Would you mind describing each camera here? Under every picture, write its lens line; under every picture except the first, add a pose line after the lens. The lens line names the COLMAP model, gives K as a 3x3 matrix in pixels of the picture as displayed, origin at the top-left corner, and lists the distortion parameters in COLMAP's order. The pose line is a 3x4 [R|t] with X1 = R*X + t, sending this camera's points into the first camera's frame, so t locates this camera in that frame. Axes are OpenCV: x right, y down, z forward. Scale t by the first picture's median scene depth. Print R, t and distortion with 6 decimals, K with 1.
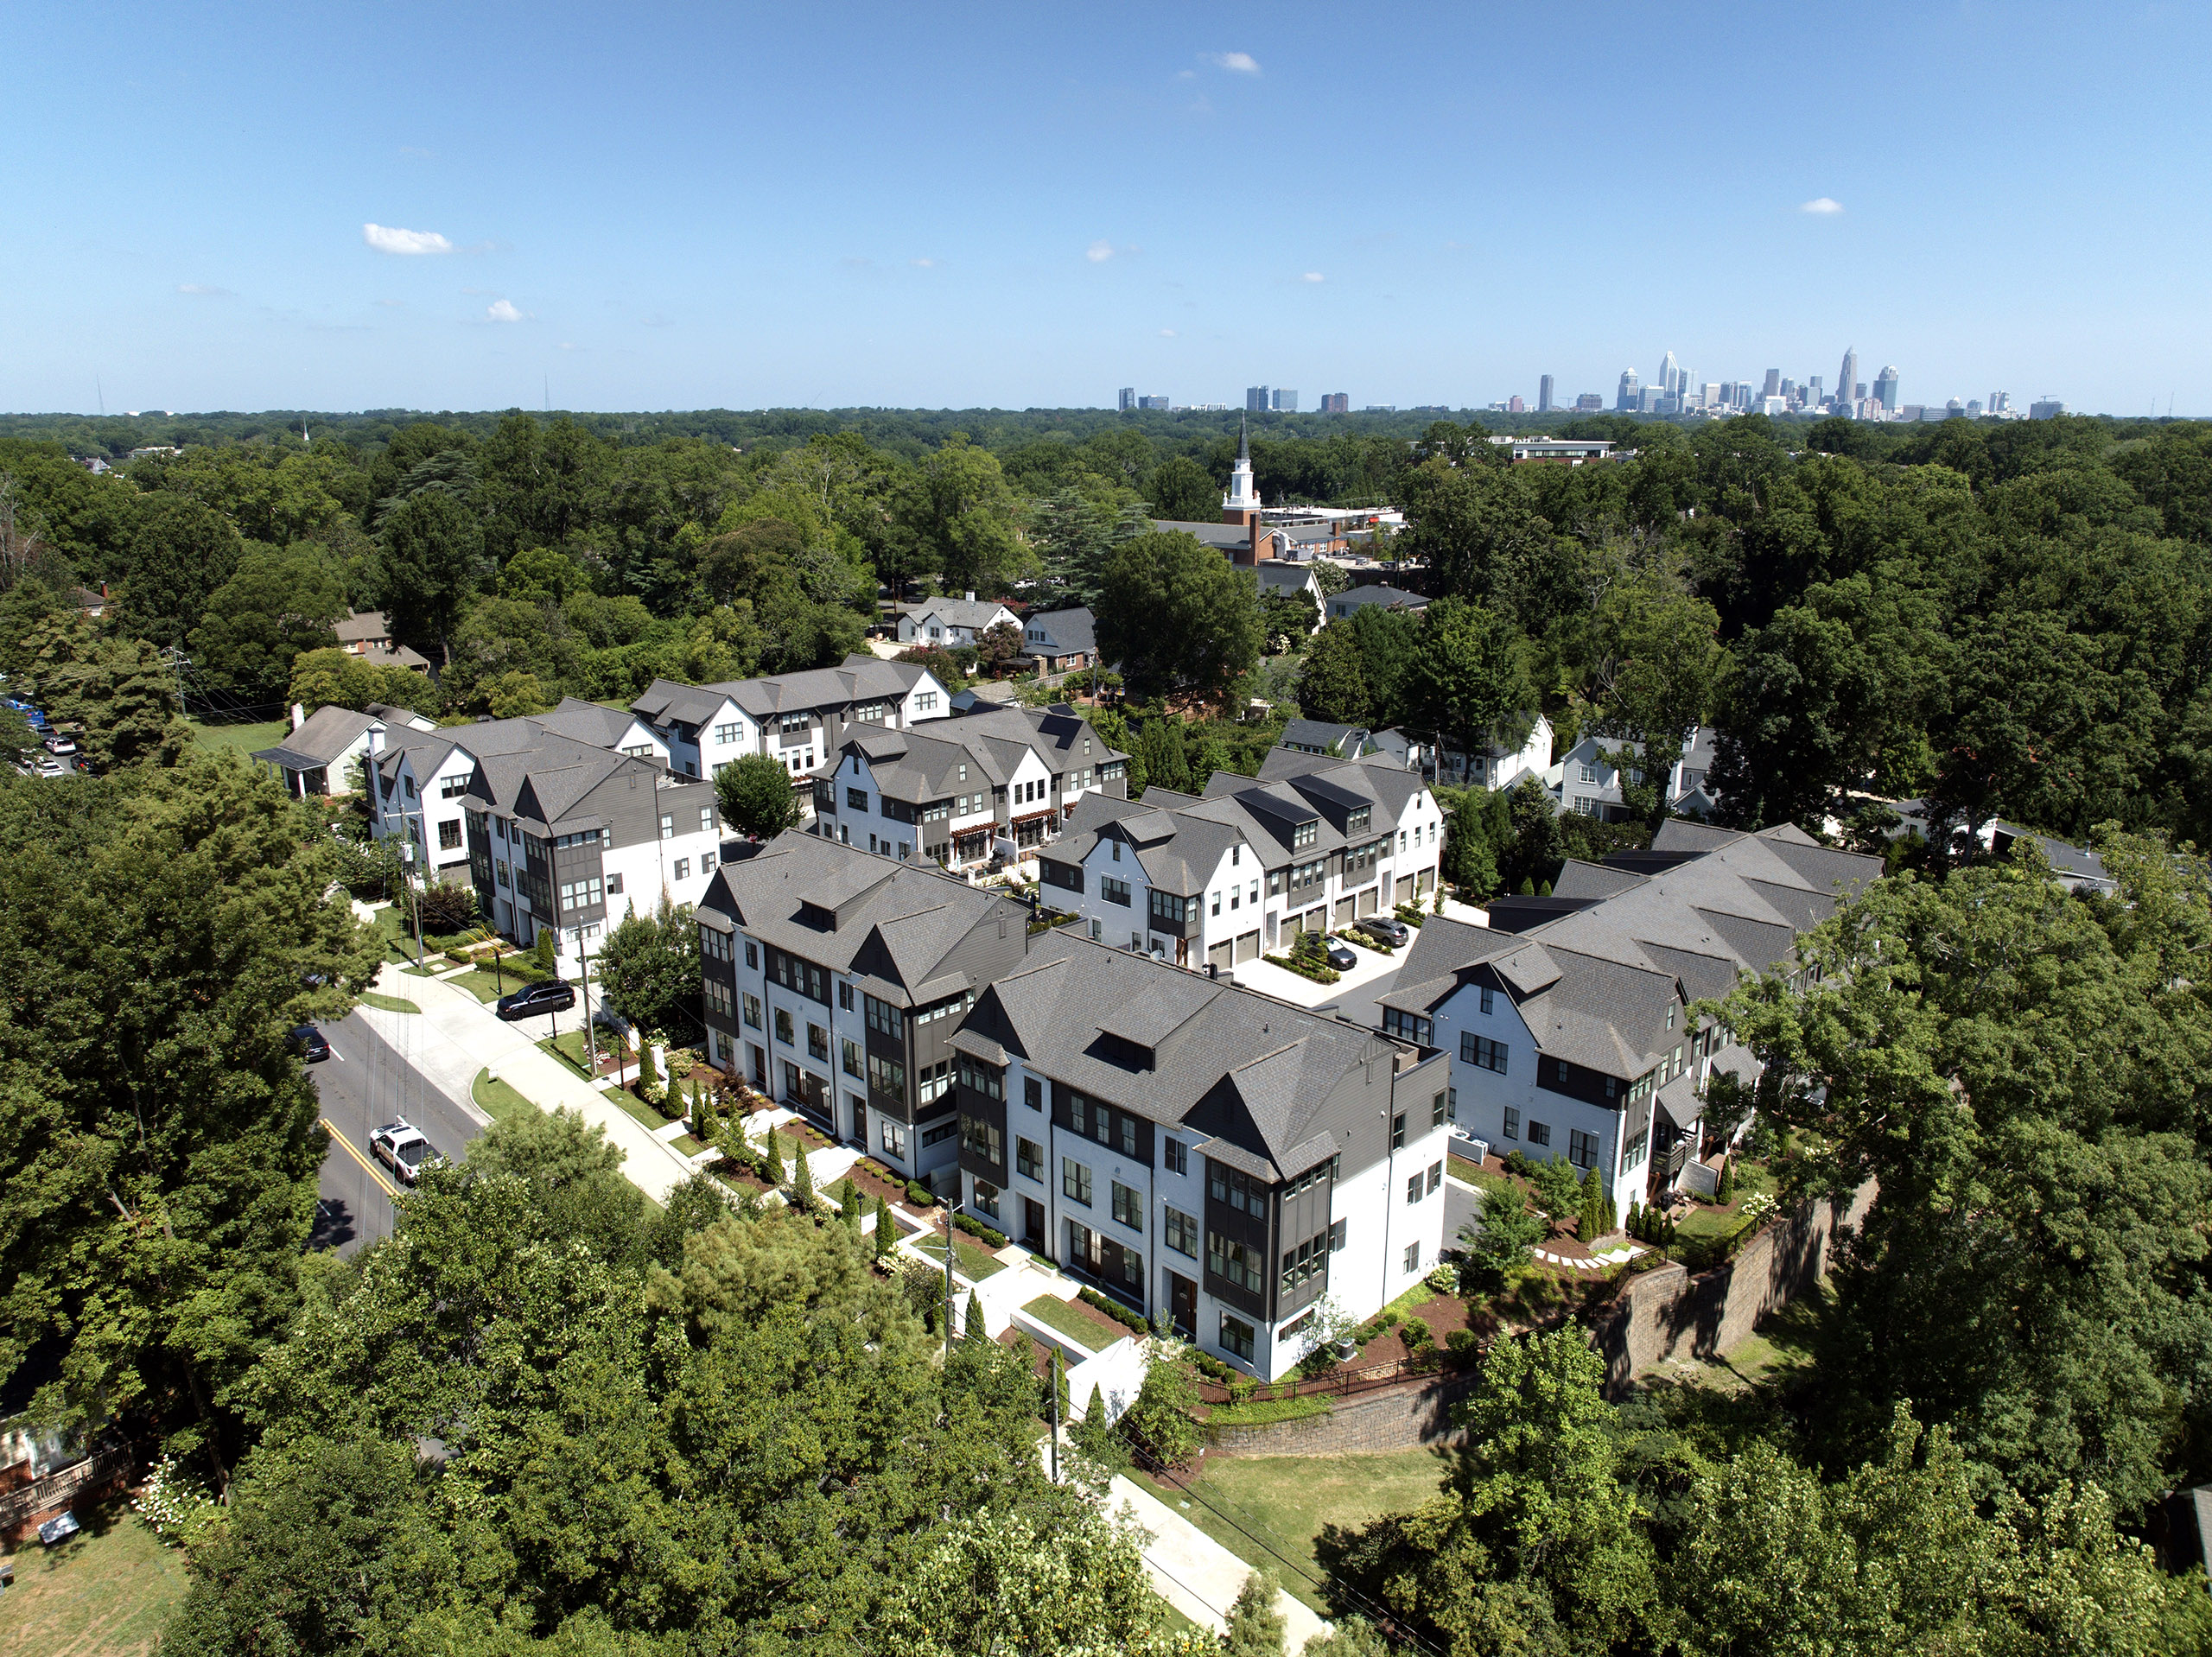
lens RADIAL K [[1525.2, 0, 1108.7], [0, 1525.2, 816.8], [0, 0, 1]] dist [-0.025670, -0.004742]
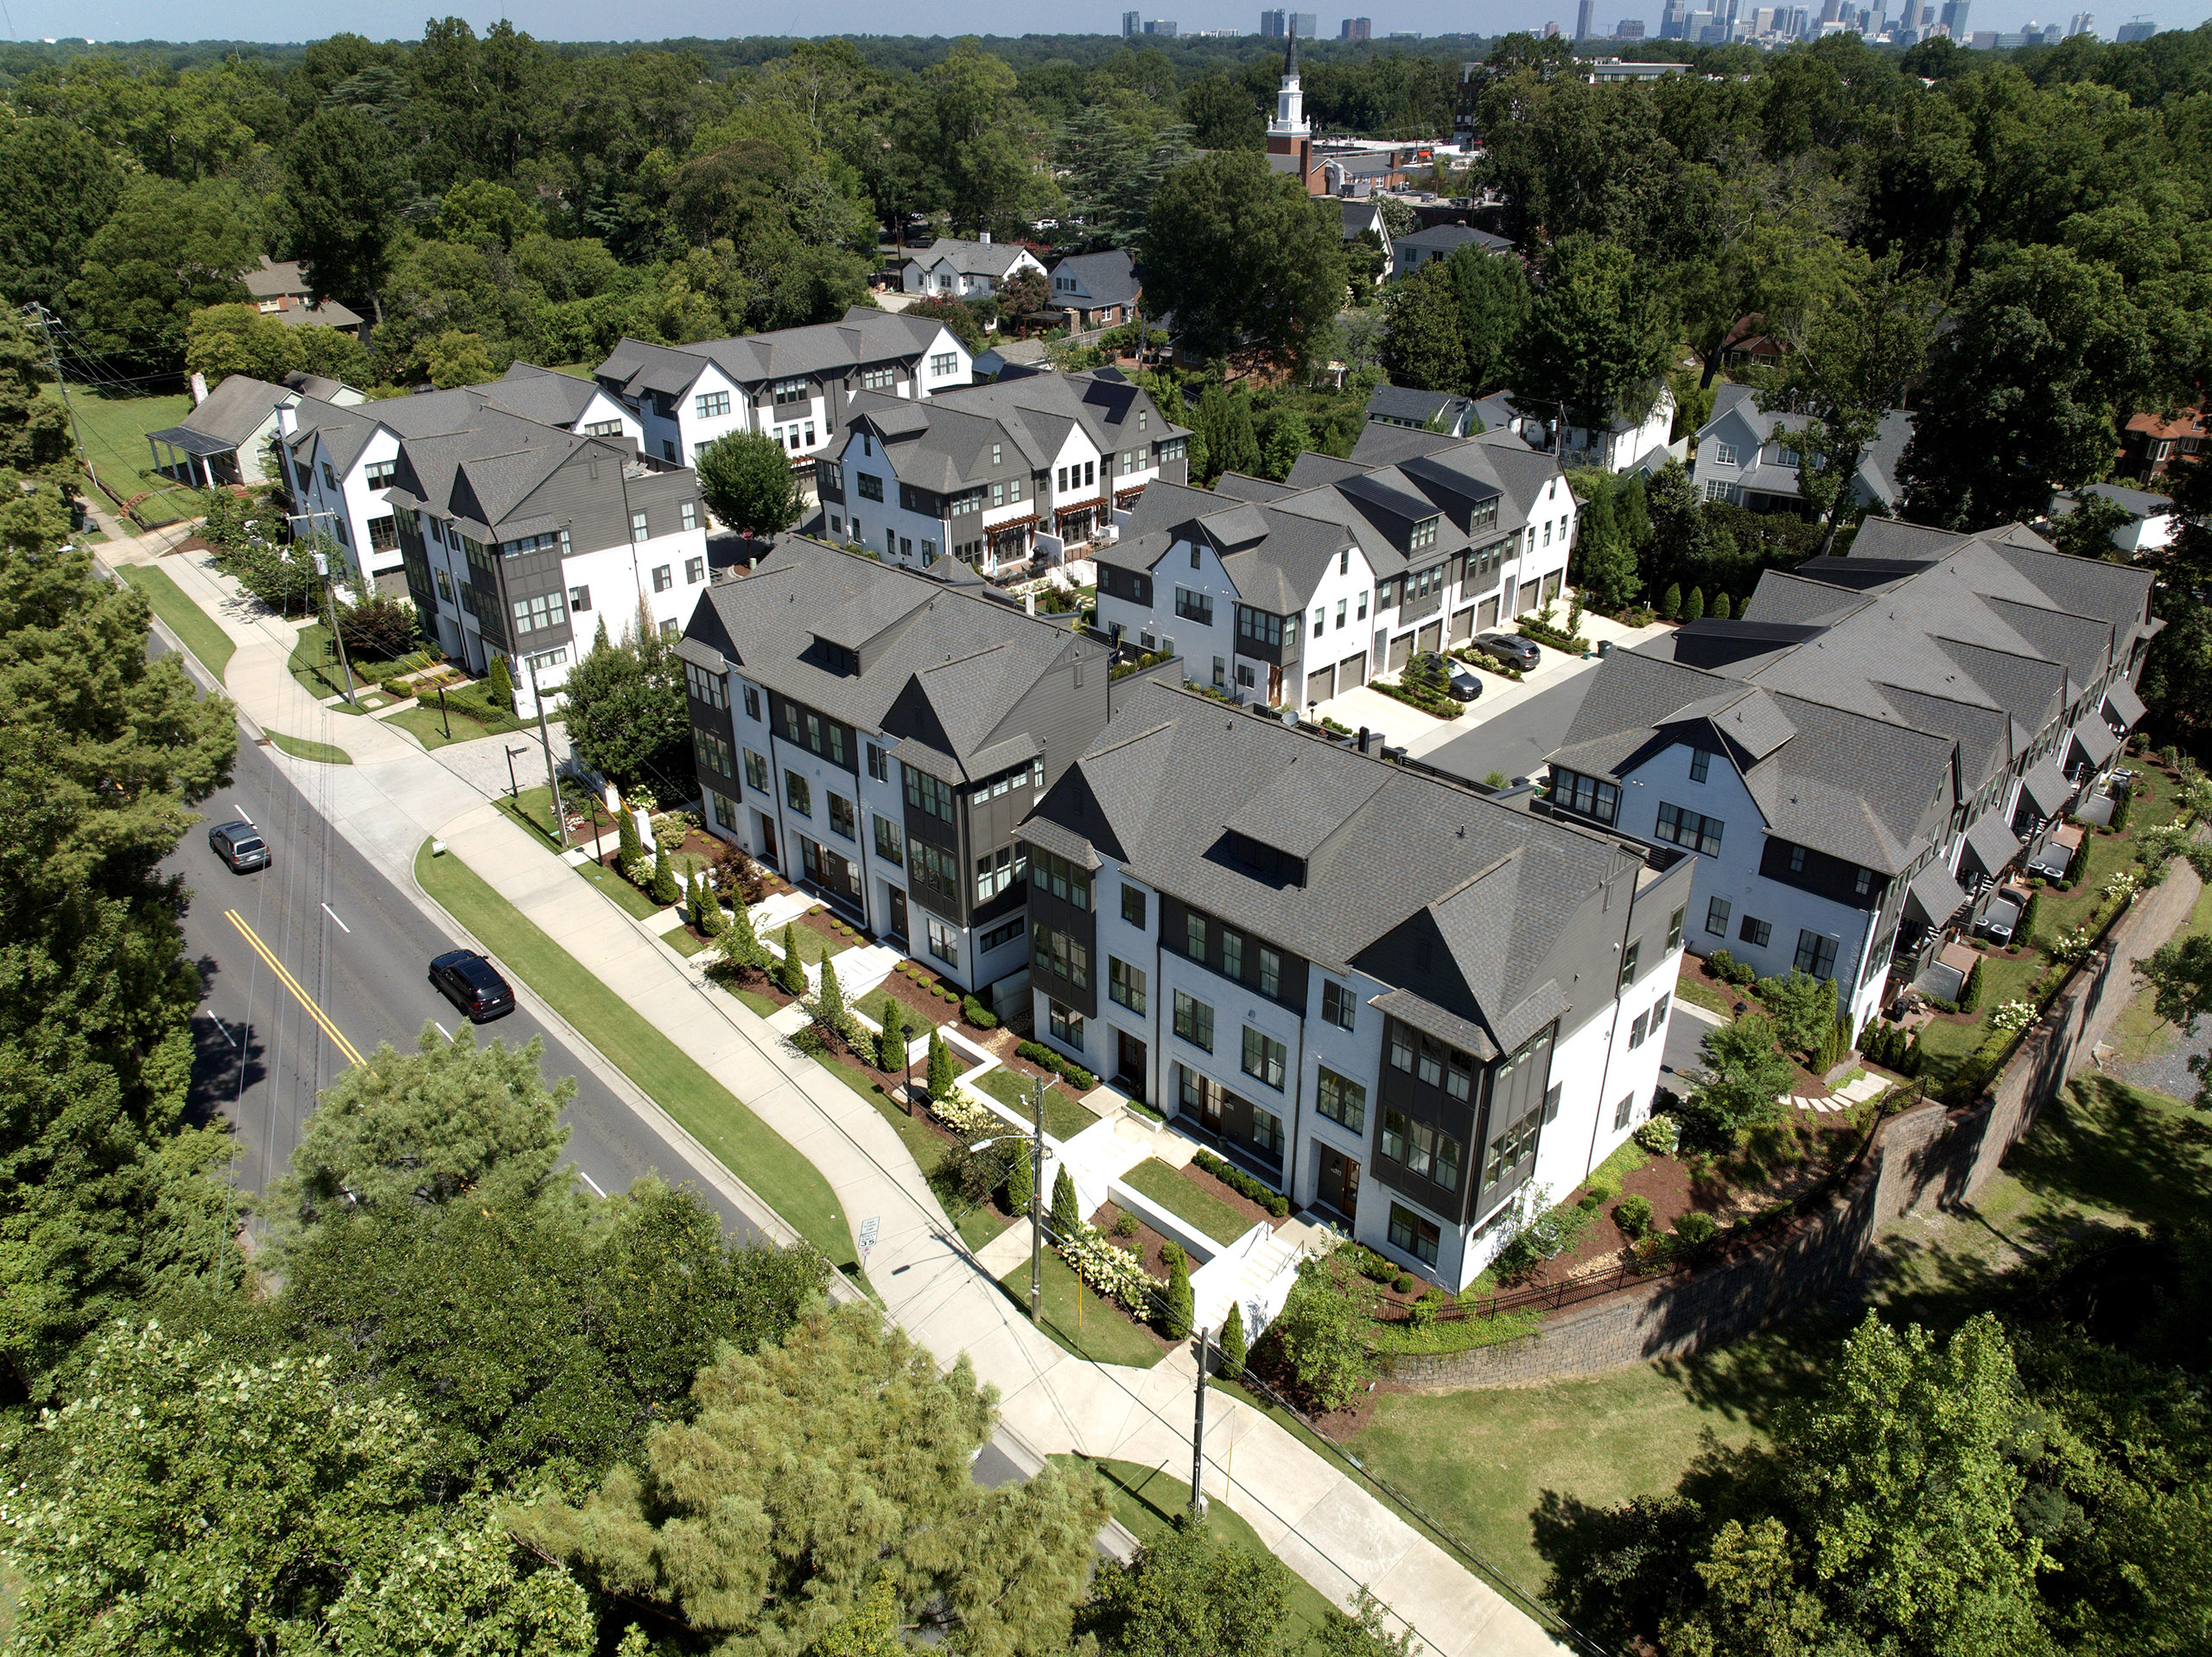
lens RADIAL K [[1525.2, 0, 1108.7], [0, 1525.2, 816.8], [0, 0, 1]] dist [-0.025670, -0.004742]
pose [[0.999997, -0.000944, -0.002200, -0.038756], [0.001391, 0.977100, 0.212778, -0.014284], [0.001948, -0.212780, 0.977098, 0.174684]]
